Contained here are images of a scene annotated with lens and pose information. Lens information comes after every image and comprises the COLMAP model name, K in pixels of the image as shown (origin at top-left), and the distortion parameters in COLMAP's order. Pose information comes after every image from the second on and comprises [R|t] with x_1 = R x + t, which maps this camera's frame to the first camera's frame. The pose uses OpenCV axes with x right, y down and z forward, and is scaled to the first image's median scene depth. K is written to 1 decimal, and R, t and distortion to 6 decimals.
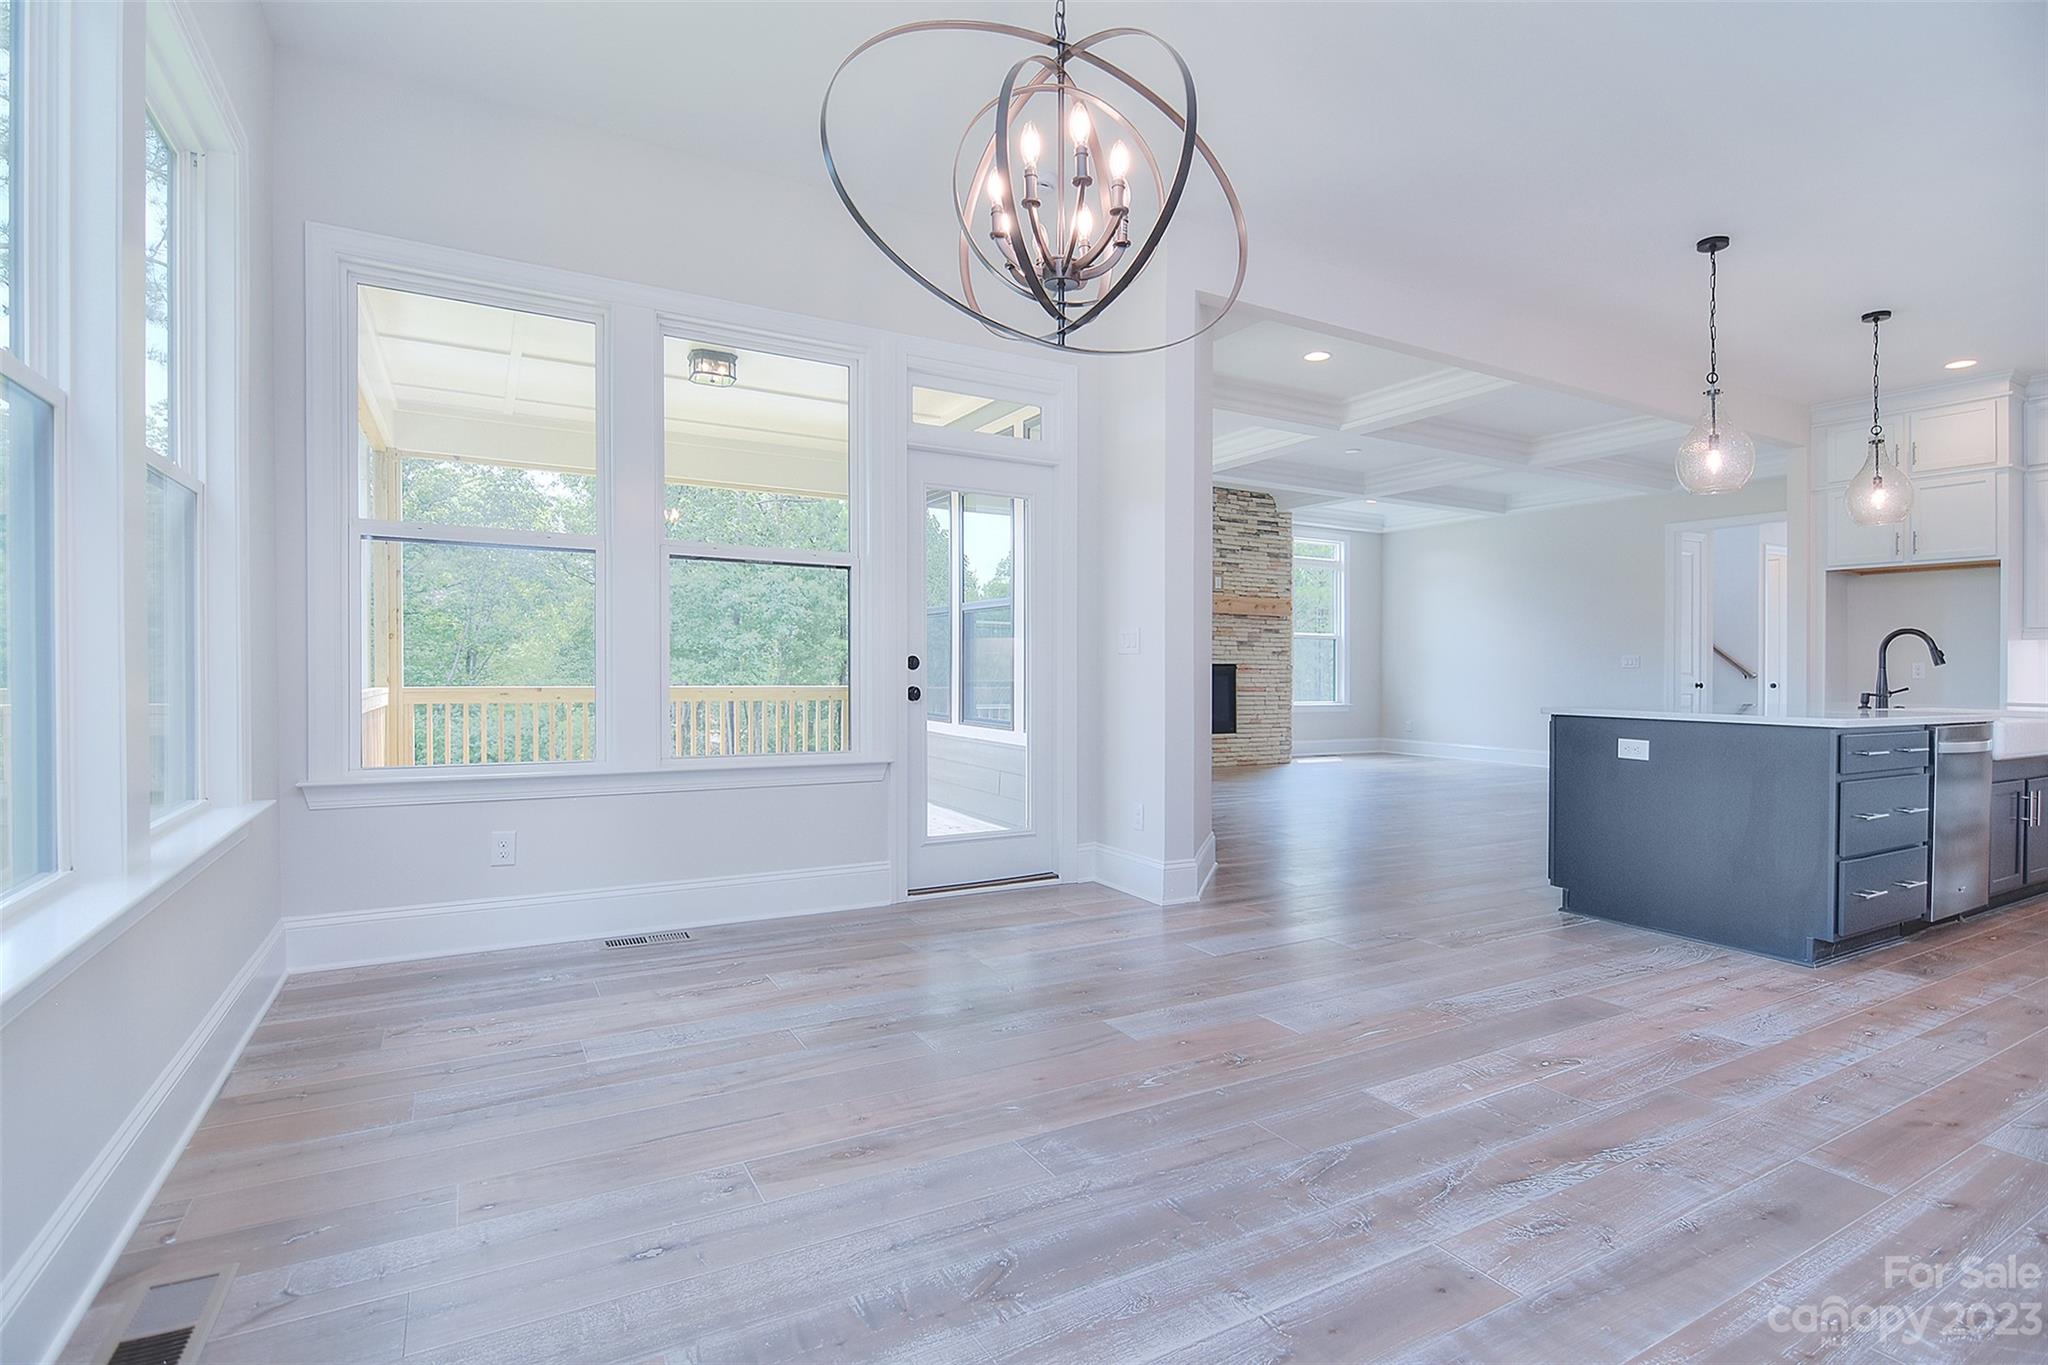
lens RADIAL K [[990.7, 0, 1025.6], [0, 990.7, 671.9], [0, 0, 1]] dist [-0.002766, -0.012570]
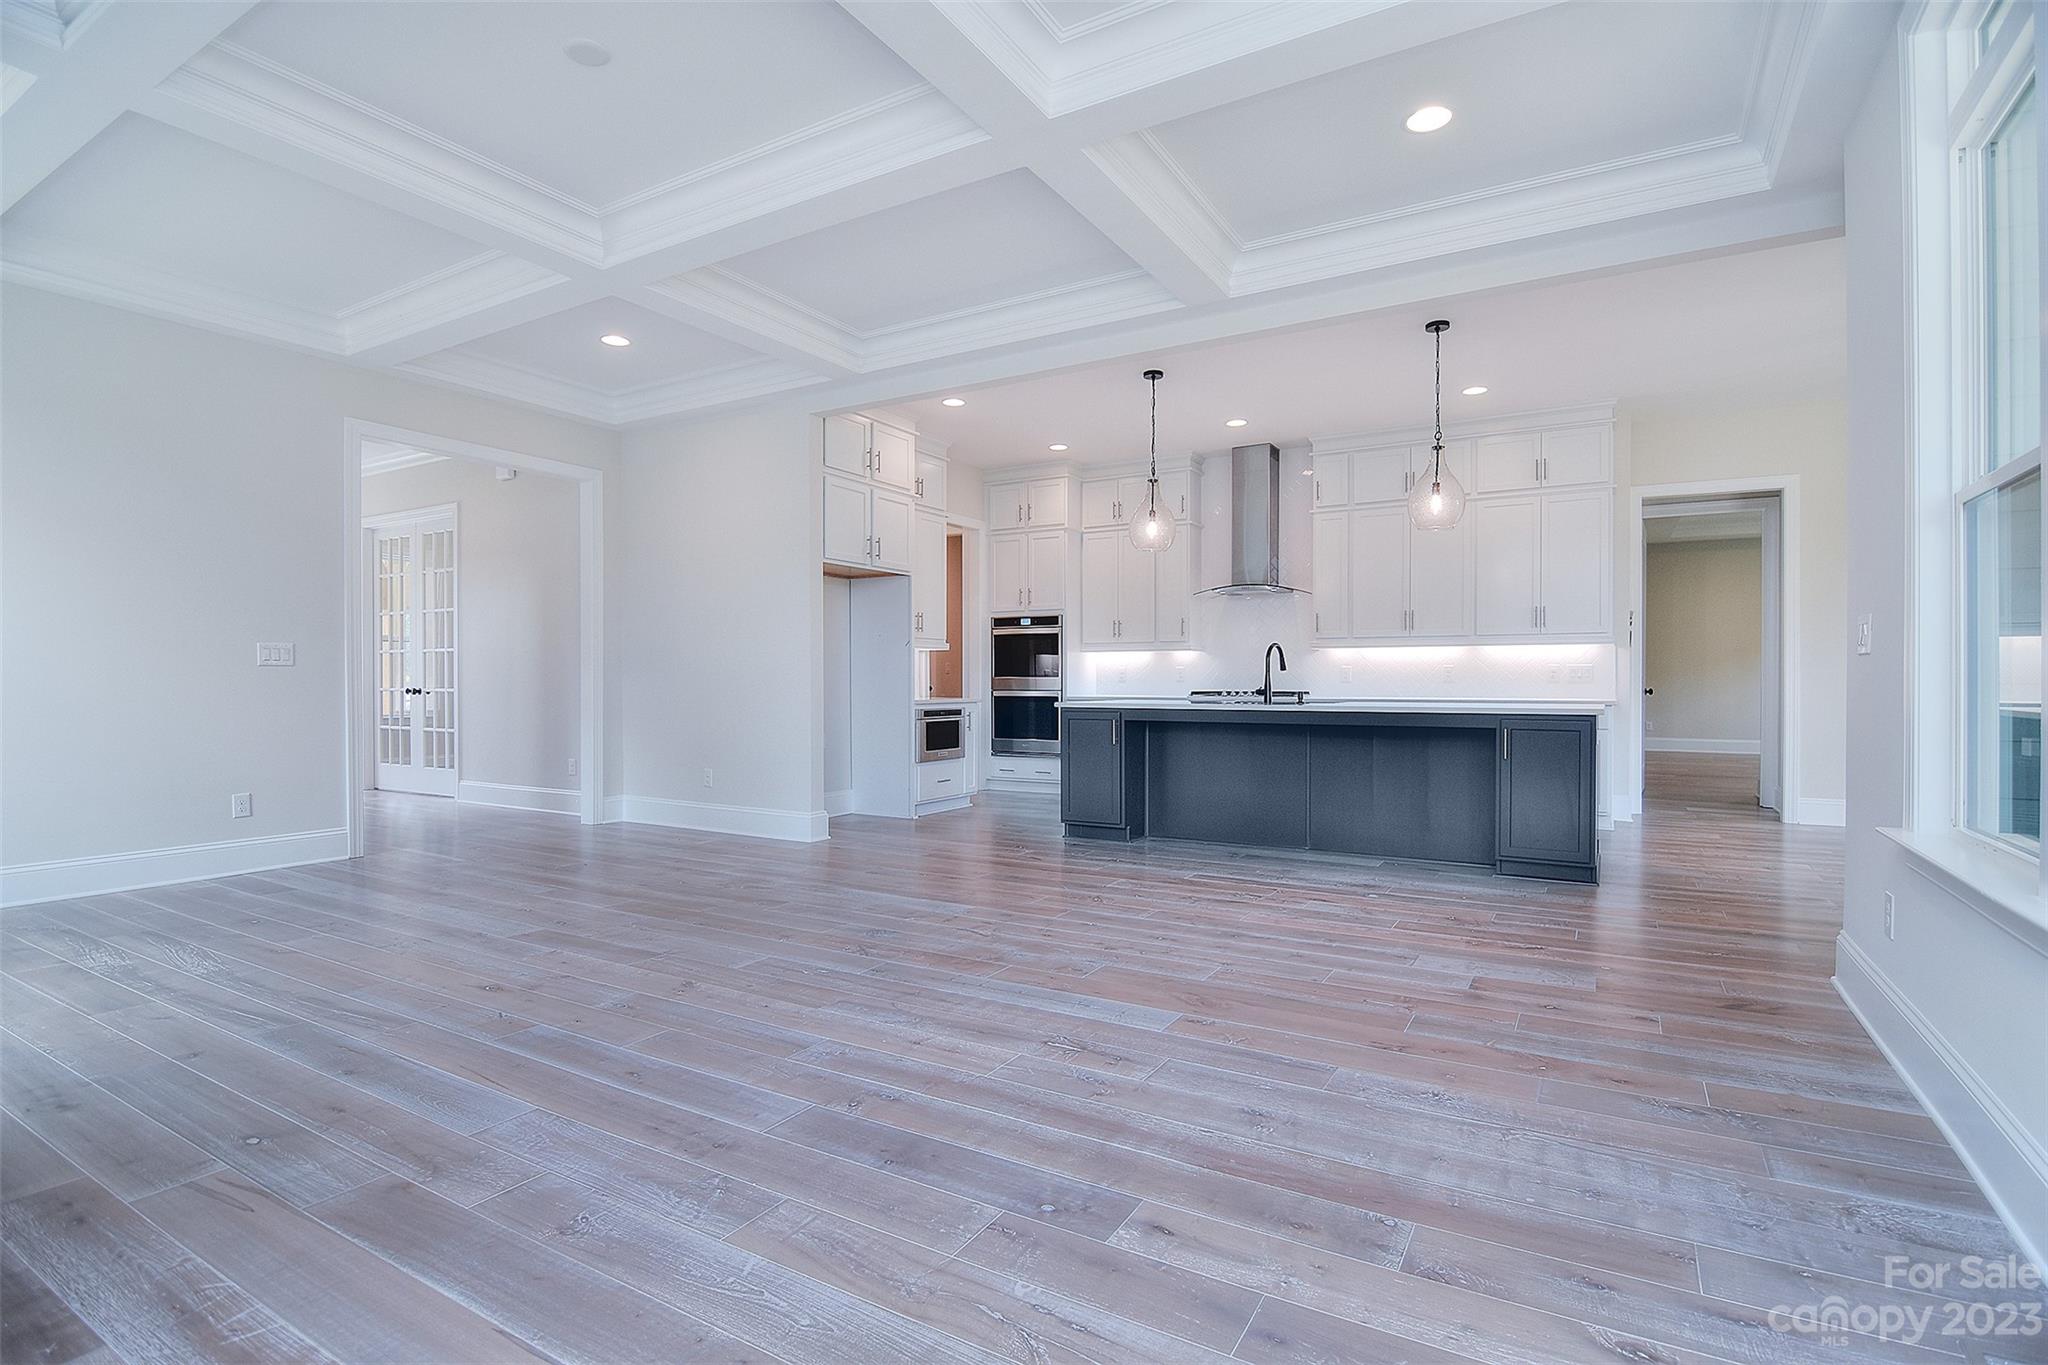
lens RADIAL K [[992.2, 0, 1033.6], [0, 992.2, 680.9], [0, 0, 1]] dist [0.001371, -0.013633]
pose [[-0.505453, -0.008922, 0.862808, -0.078885], [-0.002220, 0.999957, 0.009040, -0.003024], [-0.862852, 0.002654, -0.505451, 1.463845]]
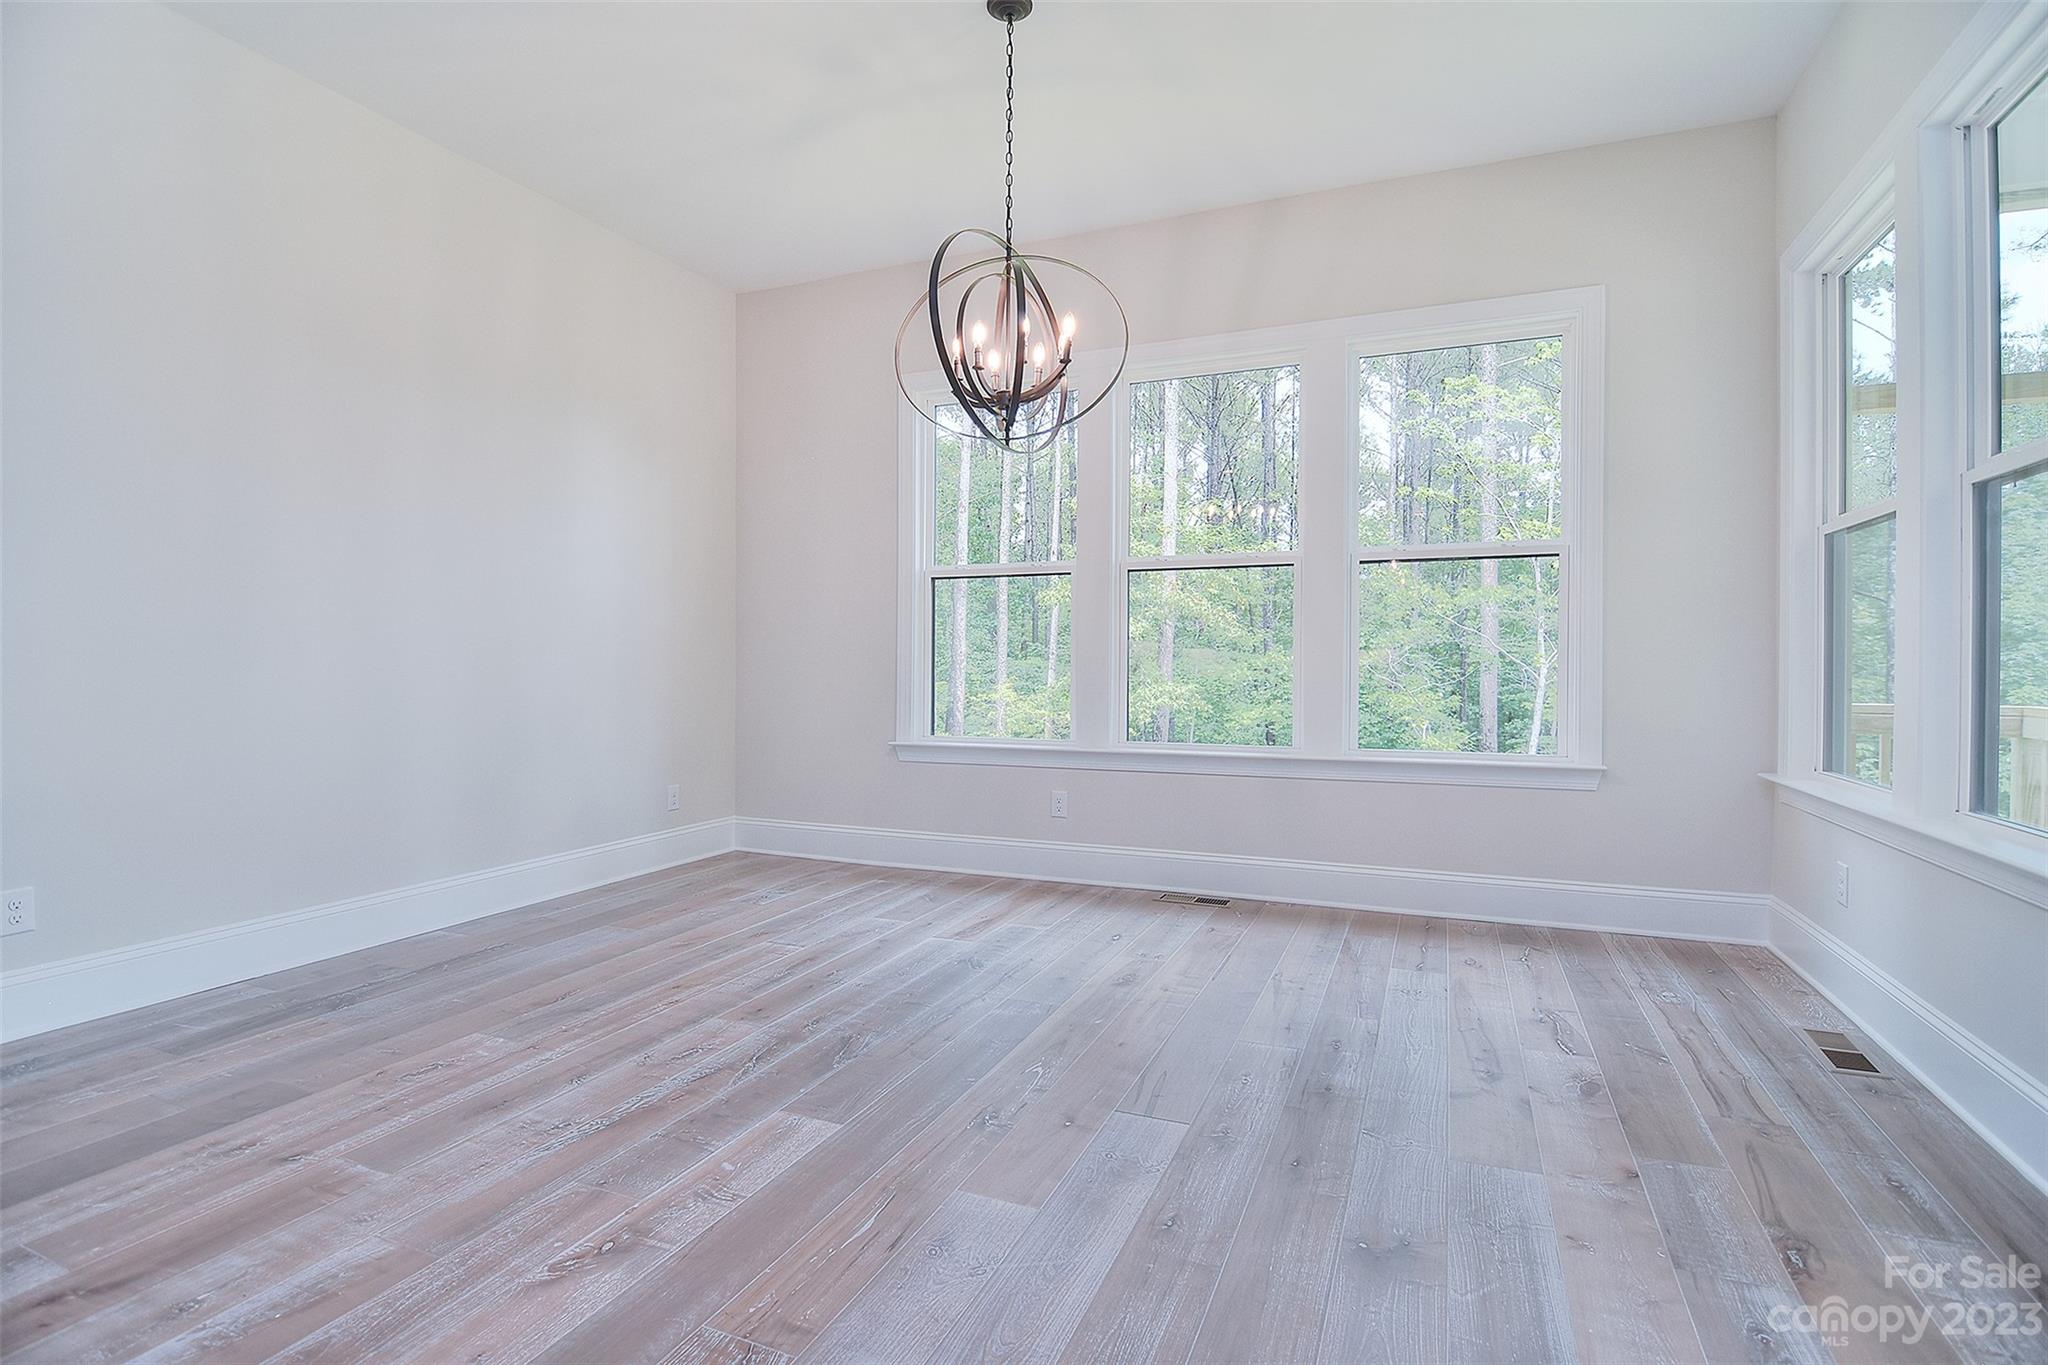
lens RADIAL K [[992.2, 0, 1033.6], [0, 992.2, 680.9], [0, 0, 1]] dist [0.001371, -0.013633]
pose [[-0.788530, 0.000297, -0.614996, 0.292738], [-0.010260, 0.999854, 0.013638, 0.002633], [0.614910, 0.017064, -0.788412, 0.698616]]
